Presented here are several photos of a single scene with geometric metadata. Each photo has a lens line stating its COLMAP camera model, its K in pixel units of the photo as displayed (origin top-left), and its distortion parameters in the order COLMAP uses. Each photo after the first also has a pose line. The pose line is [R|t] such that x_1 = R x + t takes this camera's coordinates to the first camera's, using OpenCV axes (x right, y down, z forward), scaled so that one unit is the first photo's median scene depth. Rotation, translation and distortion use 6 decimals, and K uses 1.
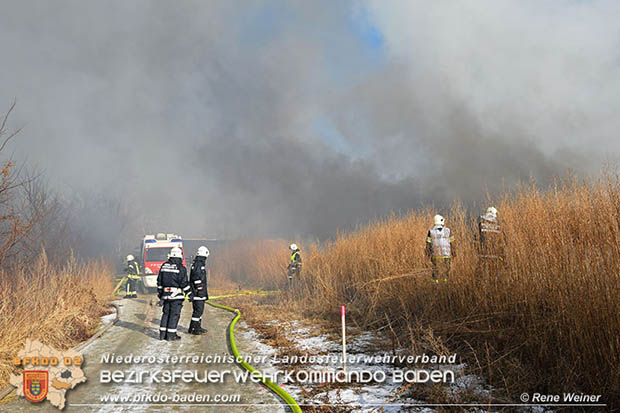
lens RADIAL K [[517.2, 0, 308.1], [0, 517.2, 204.3], [0, 0, 1]] dist [-0.071496, 0.005418]
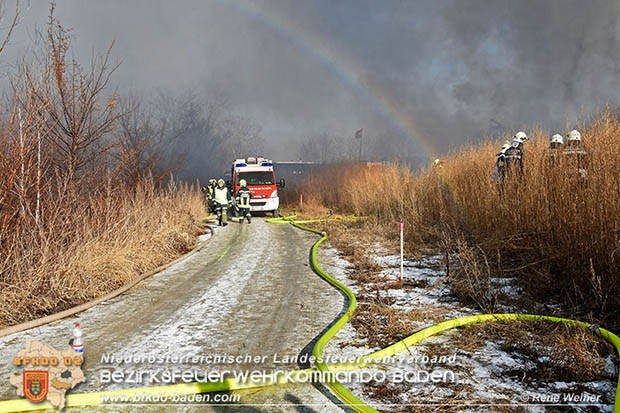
lens RADIAL K [[565.2, 0, 311.7], [0, 565.2, 207.0], [0, 0, 1]] dist [-0.002648, 0.000000]
pose [[0.984965, 0.014047, -0.172183, 0.034487], [0.011154, 0.989438, 0.144526, -0.009836], [0.172394, -0.144273, 0.974405, -0.108656]]
